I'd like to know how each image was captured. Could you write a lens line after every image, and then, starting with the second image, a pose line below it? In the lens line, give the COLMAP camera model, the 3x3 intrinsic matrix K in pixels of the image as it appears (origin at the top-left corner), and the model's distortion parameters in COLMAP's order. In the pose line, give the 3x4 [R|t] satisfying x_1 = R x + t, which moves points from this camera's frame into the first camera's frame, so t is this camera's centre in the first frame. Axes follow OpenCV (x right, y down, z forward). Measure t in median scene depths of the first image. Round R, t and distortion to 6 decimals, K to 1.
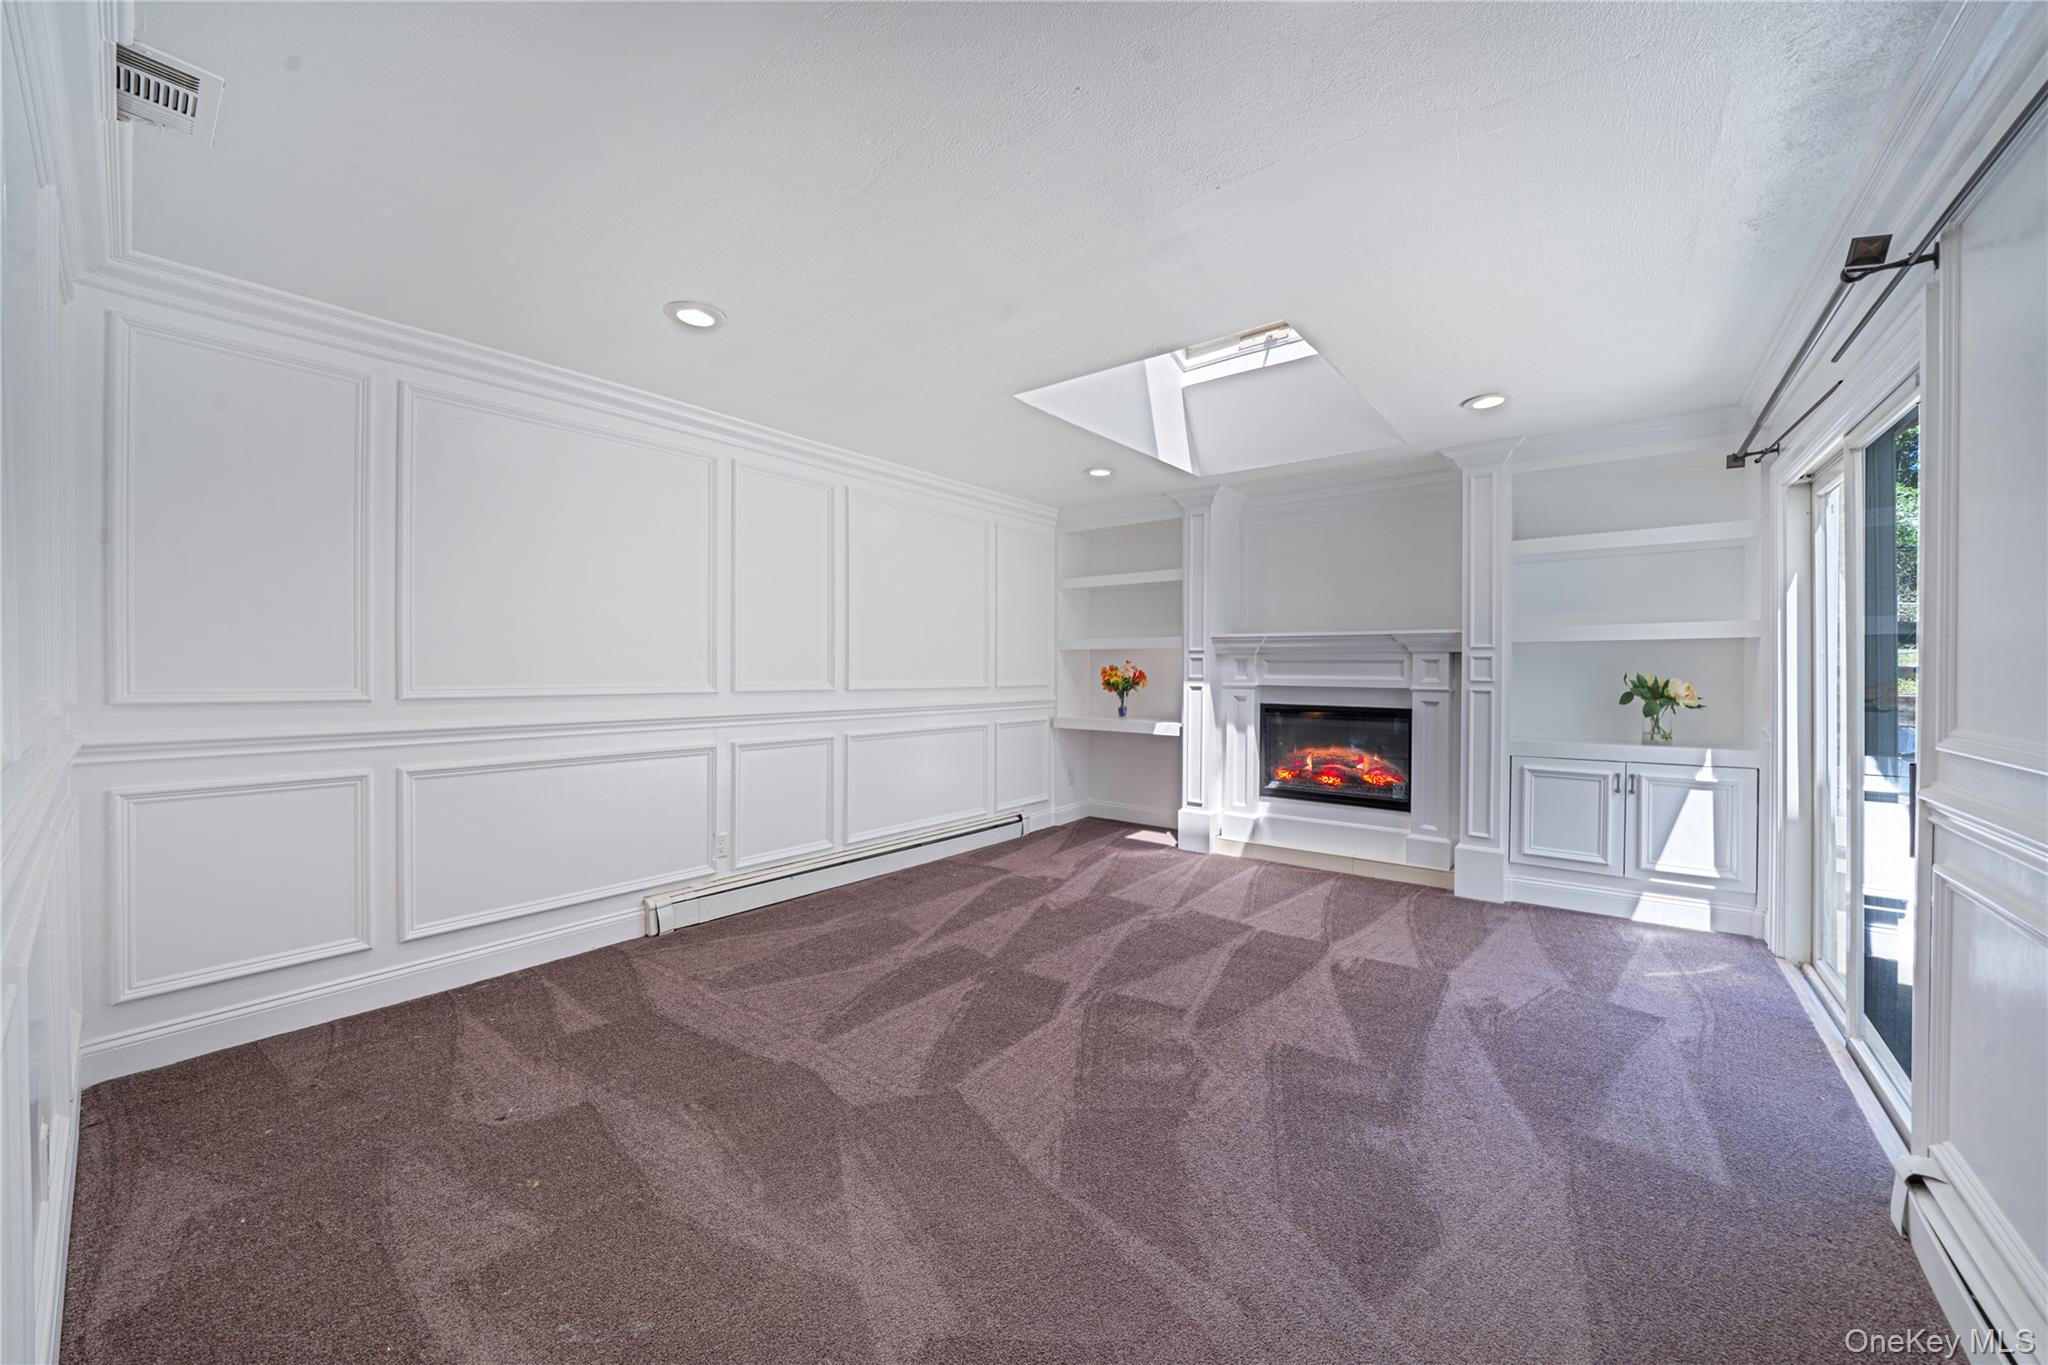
lens RADIAL K [[754.3, 0, 1012.7], [0, 754.3, 674.4], [0, 0, 1]] dist [-0.000316, -0.000048]
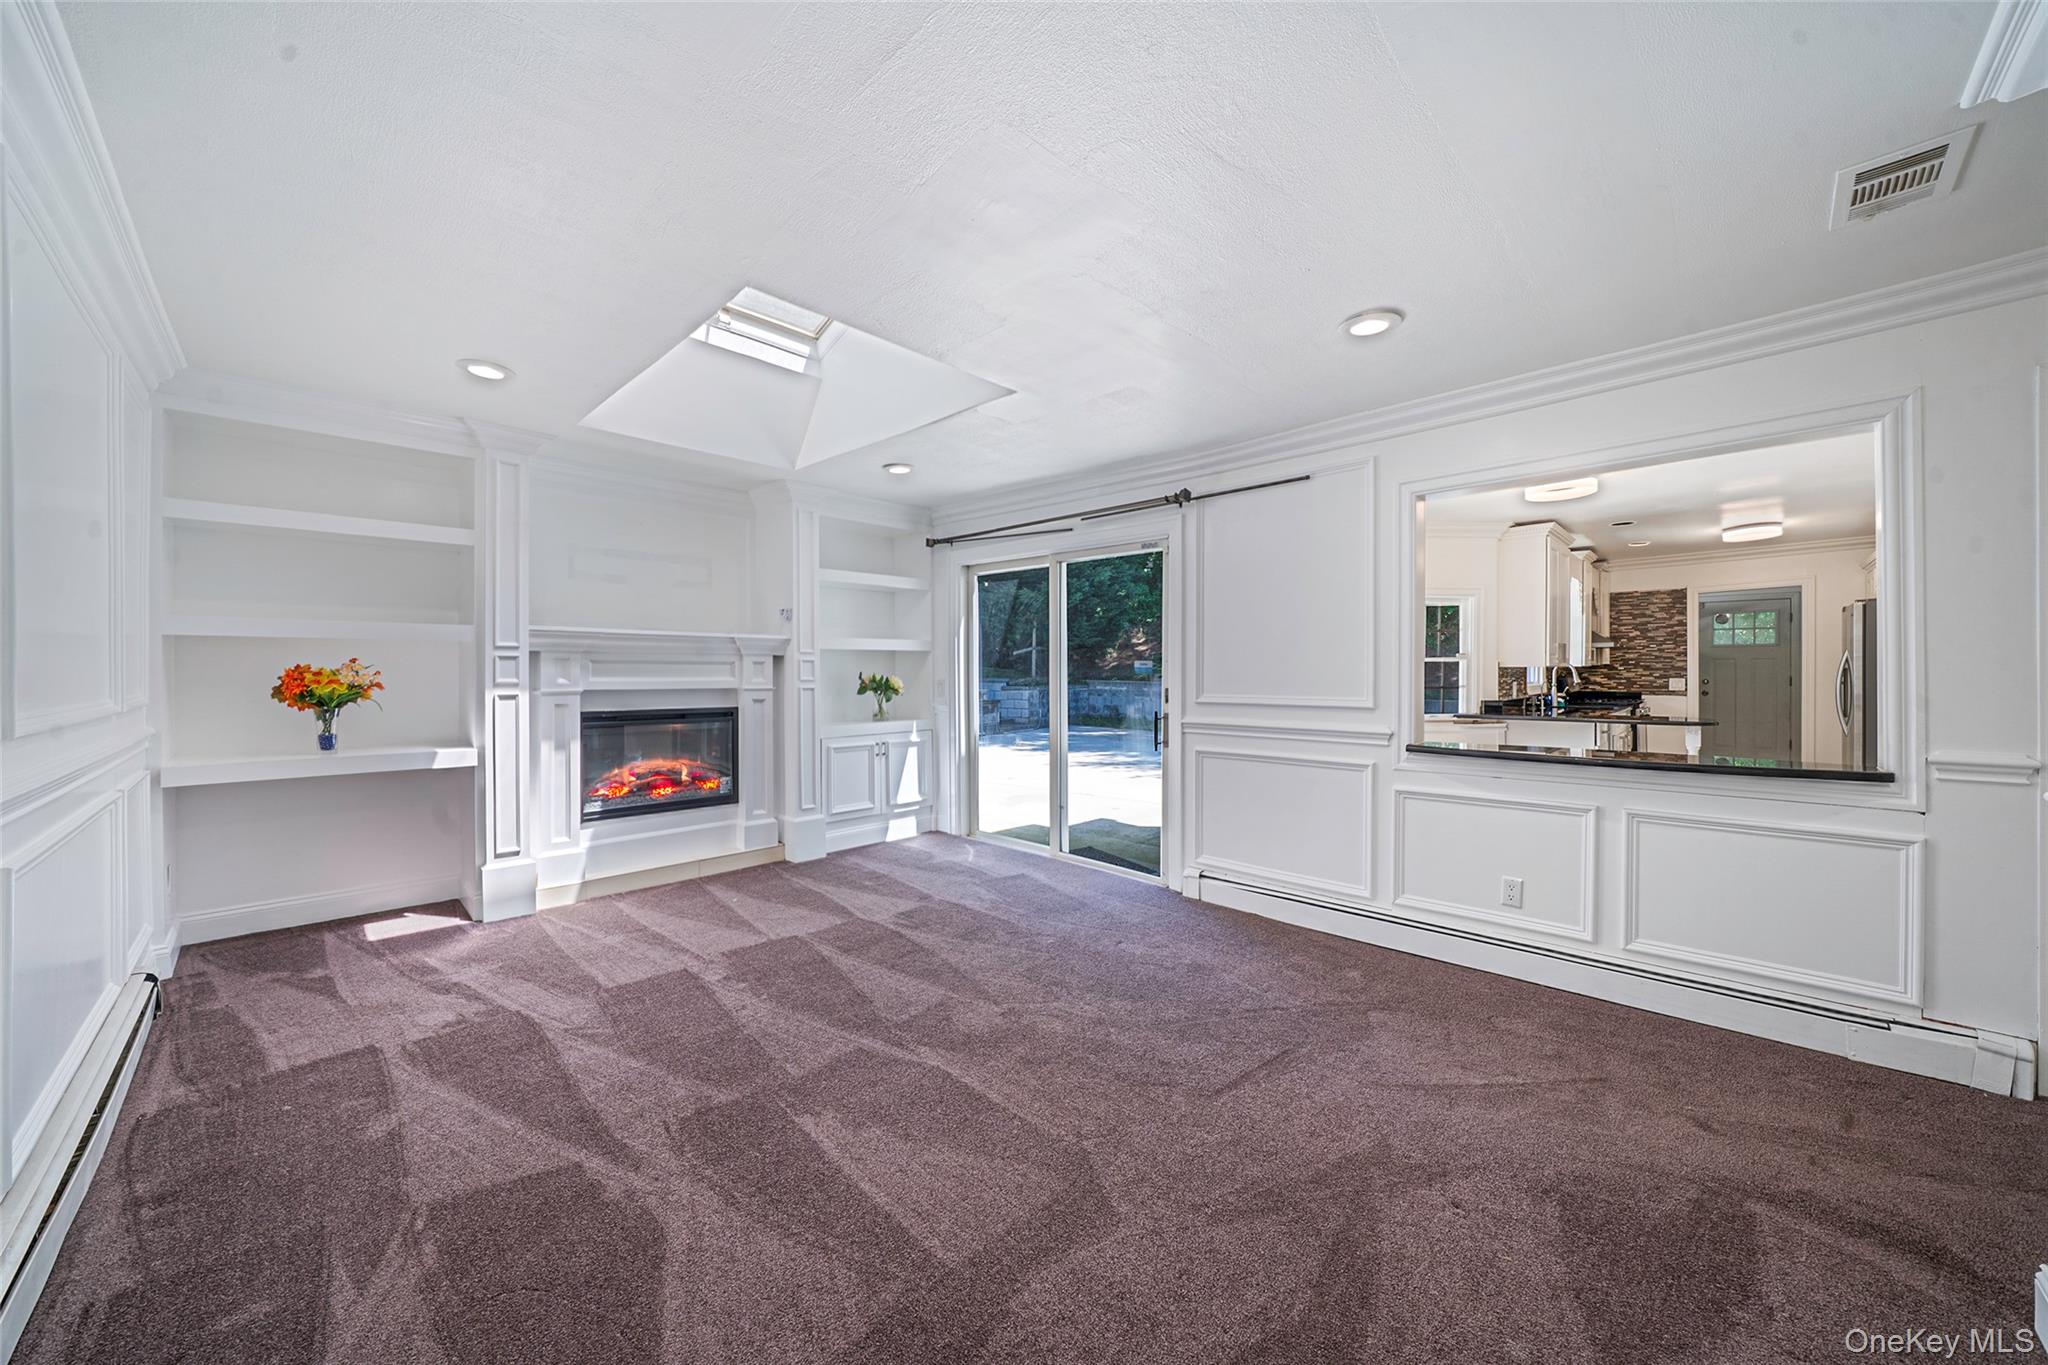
lens RADIAL K [[735.0, 0, 1024.0], [0, 735.0, 682.5], [0, 0, 1]] dist [-0.000562, 0.000009]
pose [[0.109142, -0.018856, 0.993847, -0.496970], [0.006062, 0.999814, 0.018304, -0.006698], [-0.994008, 0.004027, 0.109236, 0.508100]]
